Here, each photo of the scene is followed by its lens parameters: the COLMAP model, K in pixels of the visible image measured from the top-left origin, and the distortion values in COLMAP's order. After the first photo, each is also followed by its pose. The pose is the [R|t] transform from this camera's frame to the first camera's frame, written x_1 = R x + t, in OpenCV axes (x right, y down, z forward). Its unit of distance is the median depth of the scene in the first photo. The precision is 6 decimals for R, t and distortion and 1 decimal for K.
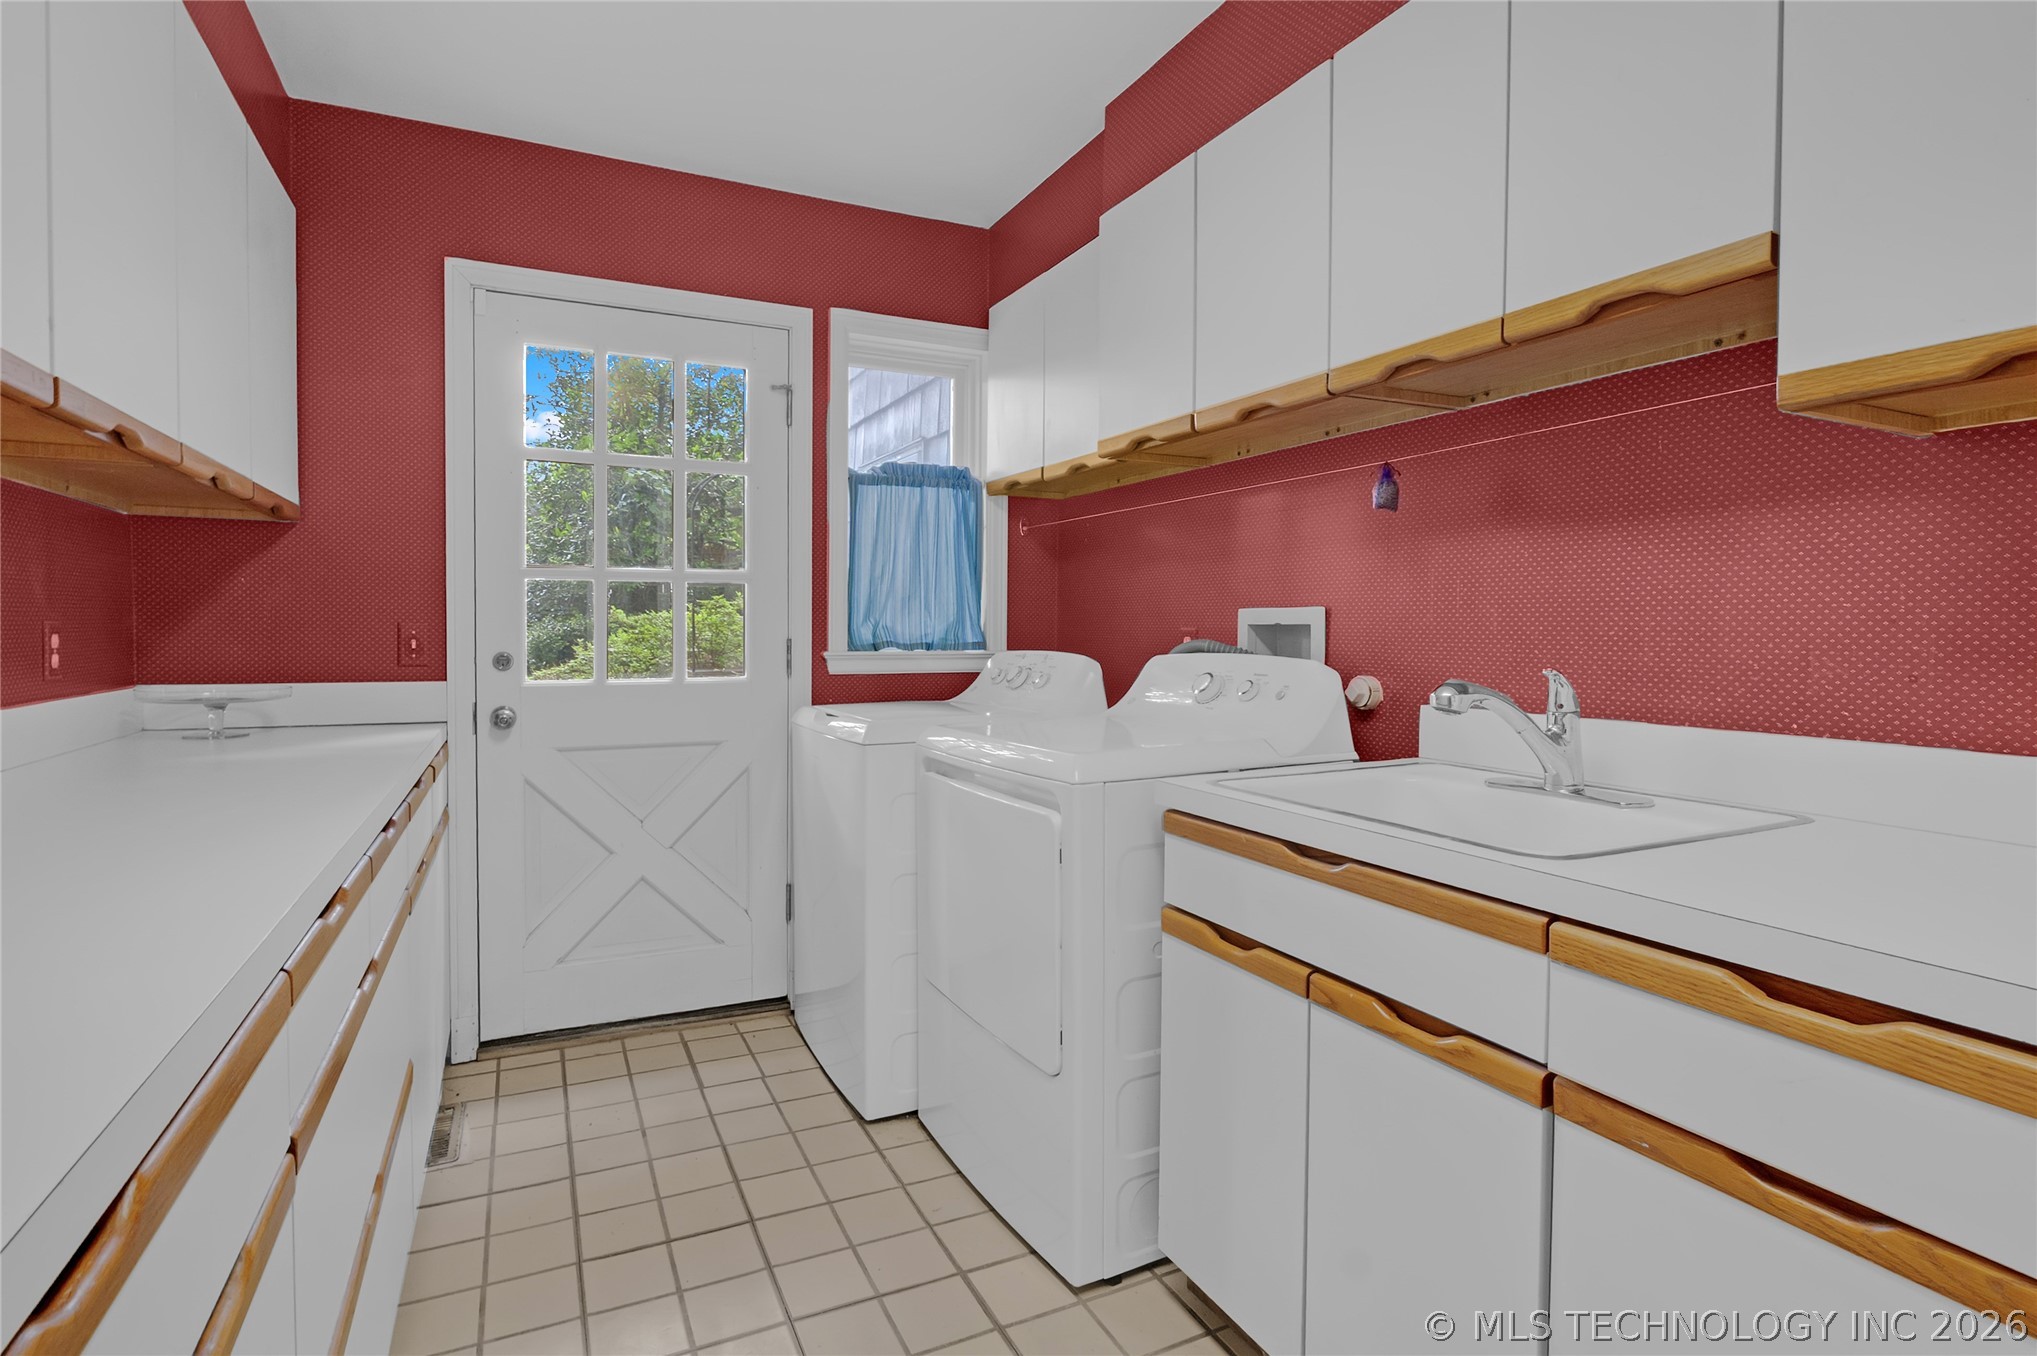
lens RADIAL K [[1011.6, 0, 1014.4], [0, 1011.6, 653.5], [0, 0, 1]] dist [0.001020, 0.000480]
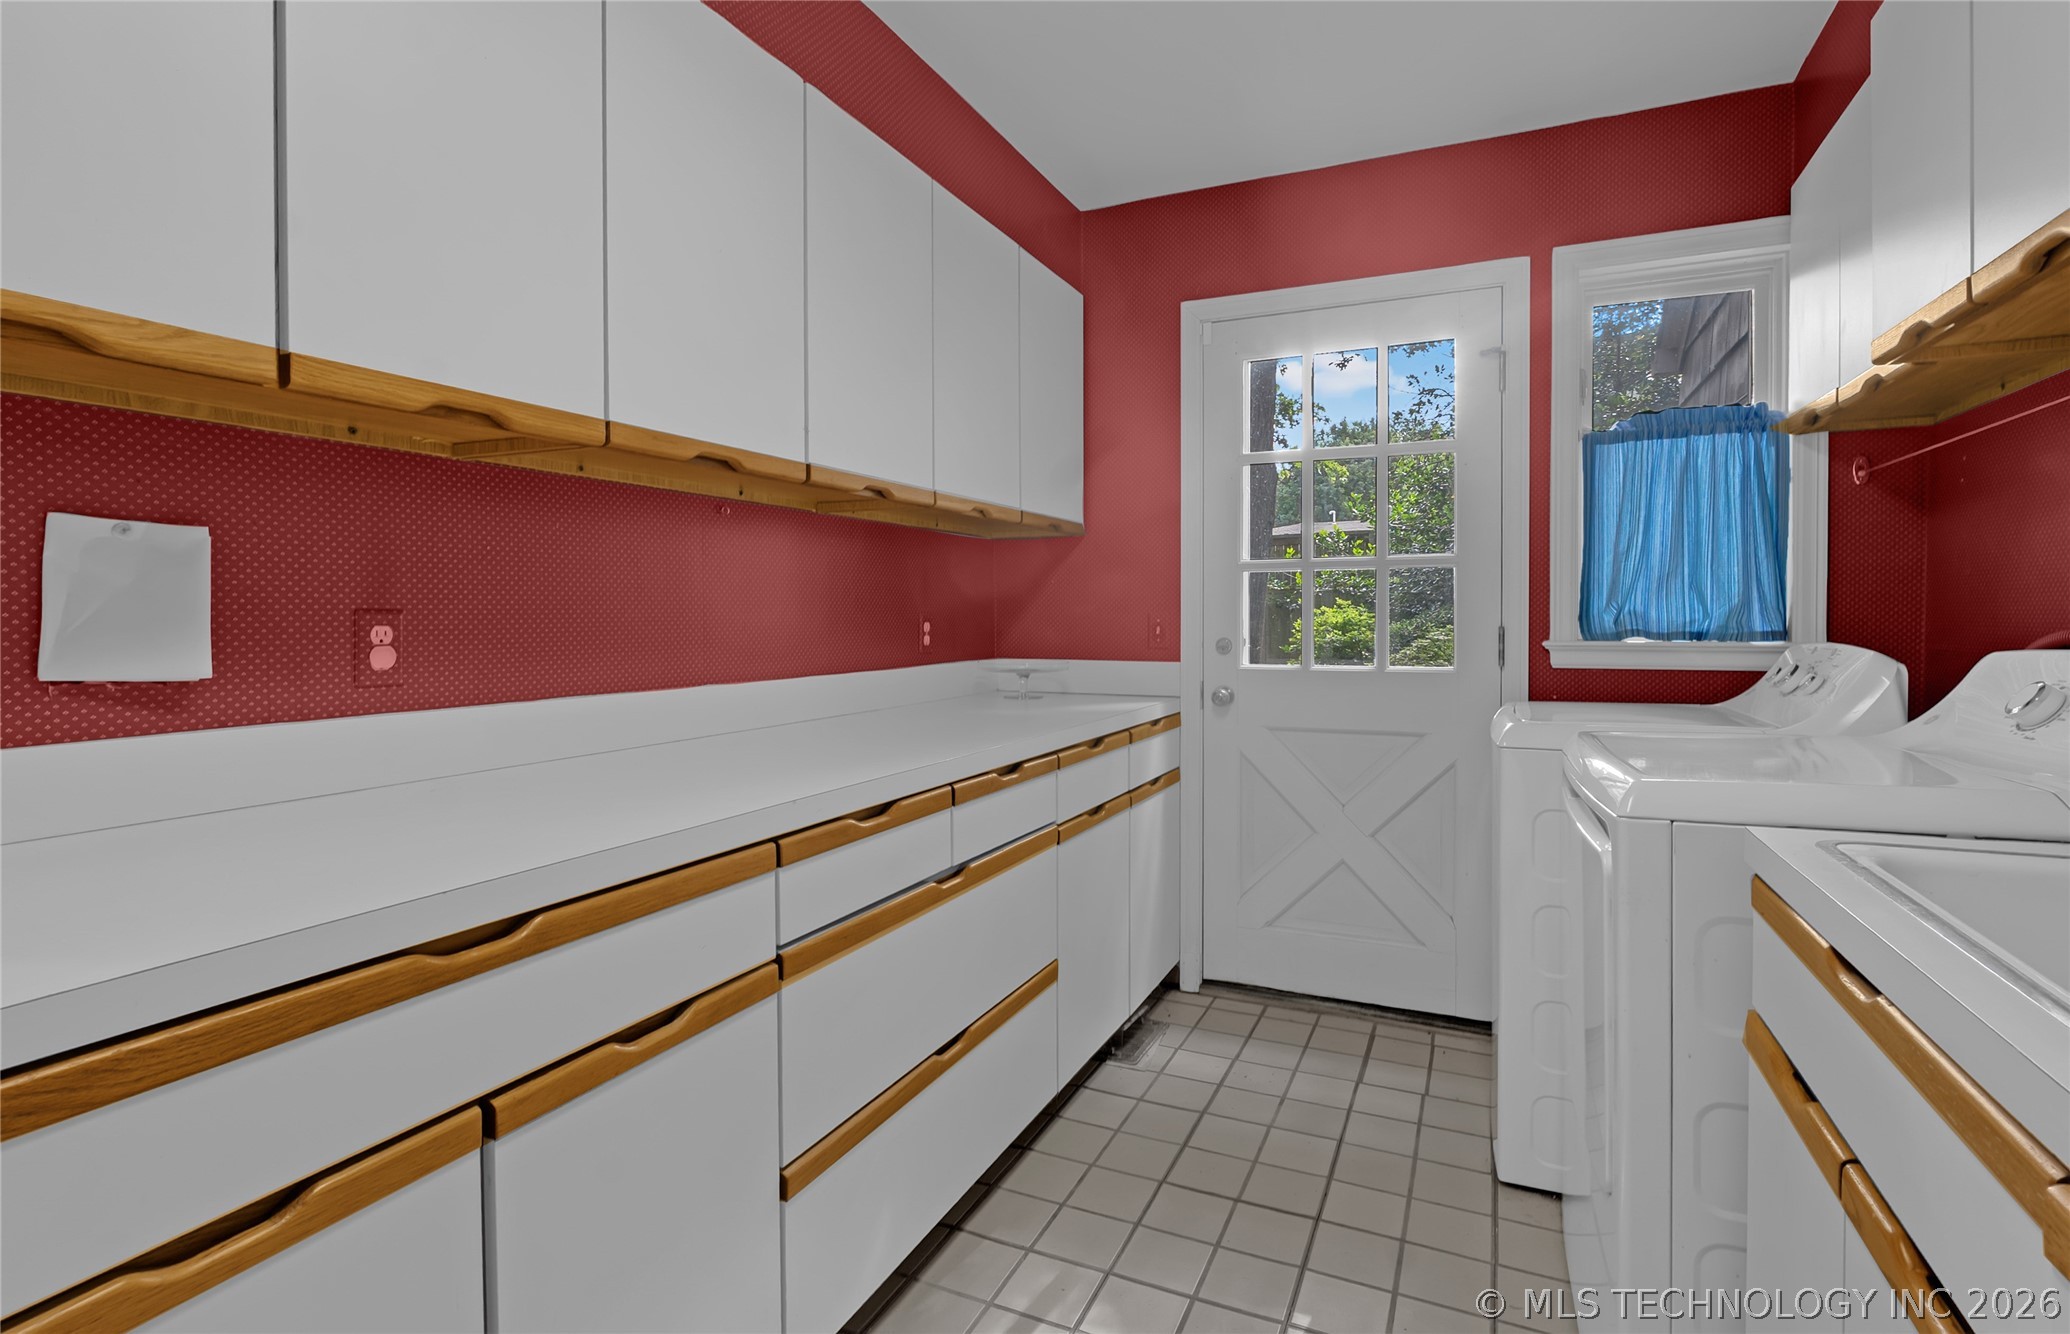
lens RADIAL K [[1021.8, 0, 1031.3], [0, 1021.8, 626.1], [0, 0, 1]] dist [-0.004622, 0.000442]
pose [[0.640130, 0.000982, -0.768266, 0.220410], [-0.012590, 0.999878, -0.009212, -0.001054], [0.768164, 0.015569, 0.640064, 0.100186]]
